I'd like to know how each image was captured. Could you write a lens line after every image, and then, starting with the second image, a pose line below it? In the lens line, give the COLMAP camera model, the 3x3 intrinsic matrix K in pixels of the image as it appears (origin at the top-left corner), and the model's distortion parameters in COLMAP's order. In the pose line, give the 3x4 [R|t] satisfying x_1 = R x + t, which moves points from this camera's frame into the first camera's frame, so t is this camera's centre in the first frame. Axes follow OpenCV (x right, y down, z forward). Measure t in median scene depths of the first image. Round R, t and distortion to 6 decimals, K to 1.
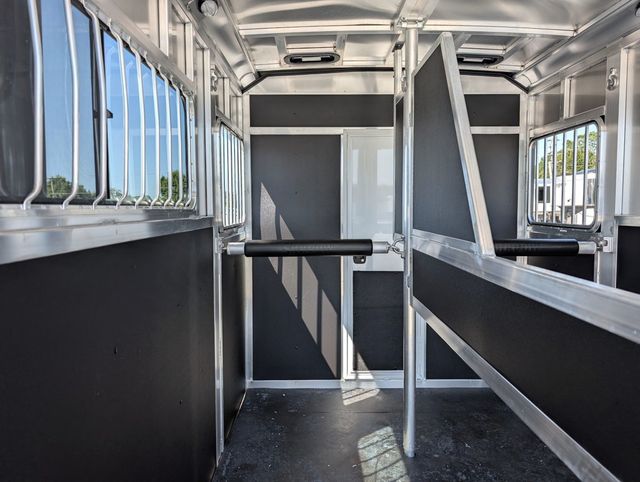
lens RADIAL K [[549.4, 0, 320.0], [0, 549.4, 241.0], [0, 0, 1]] dist [0.000167, -0.003562]
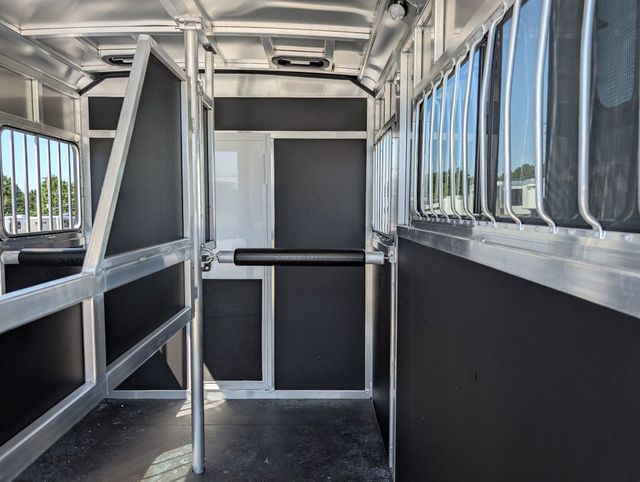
lens RADIAL K [[549.4, 0, 320.0], [0, 549.4, 241.0], [0, 0, 1]] dist [0.000167, -0.003562]
pose [[0.999965, 0.004348, 0.007205, 0.274025], [-0.004290, 0.999958, -0.008059, -0.004641], [-0.007240, 0.008027, 0.999942, 0.025461]]
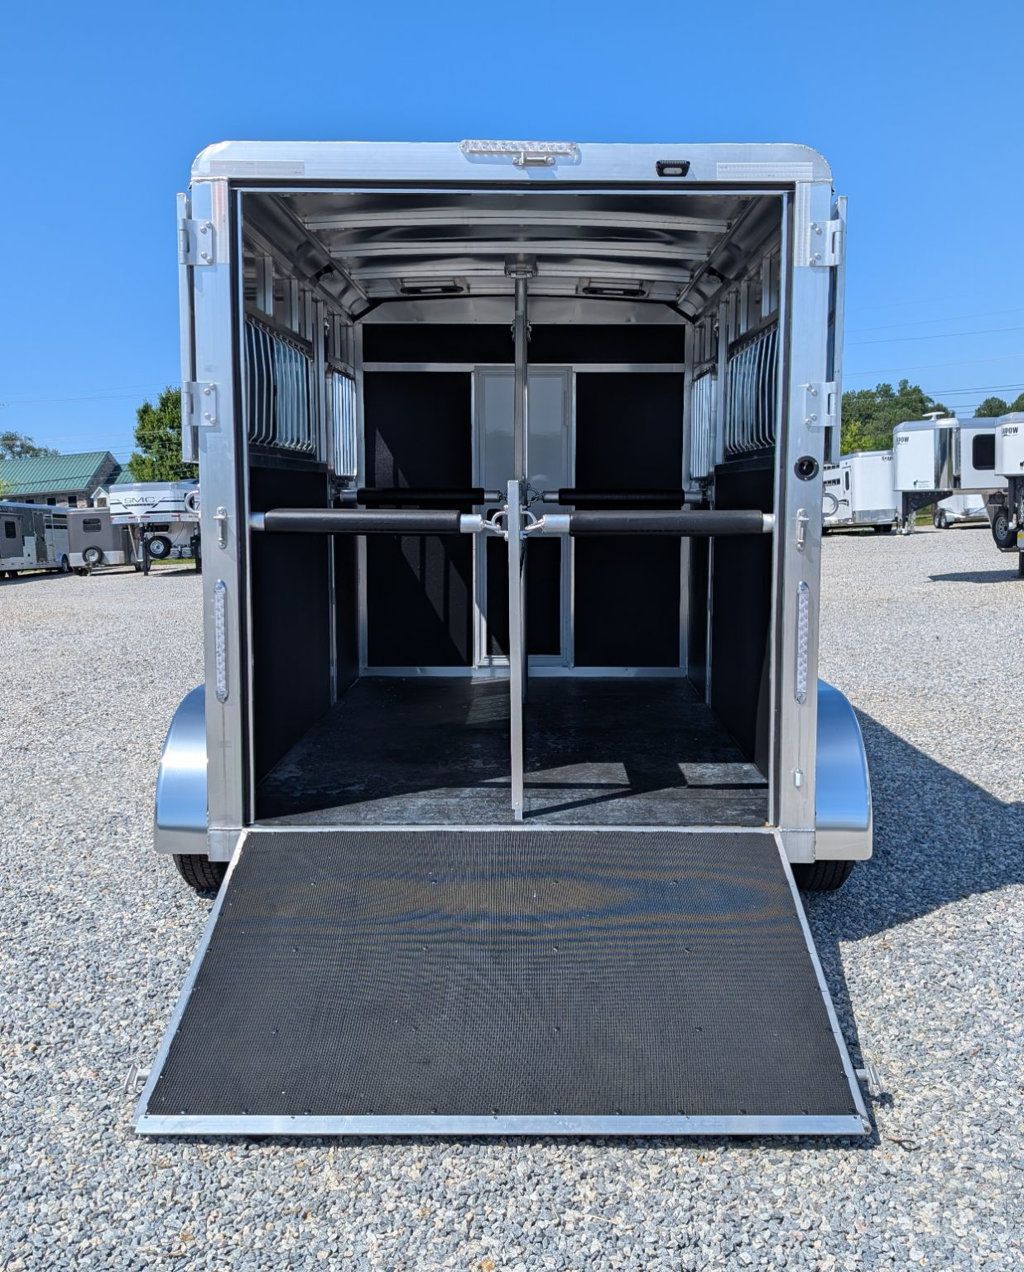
lens RADIAL K [[1358.9, 0, 539.6], [0, 1358.9, 633.8], [0, 0, 1]] dist [0.143659, -0.636596]
pose [[0.999979, 0.004998, 0.004201, 0.135772], [-0.005173, 0.999082, 0.042517, 0.116777], [-0.003985, -0.042538, 0.999087, -1.104384]]
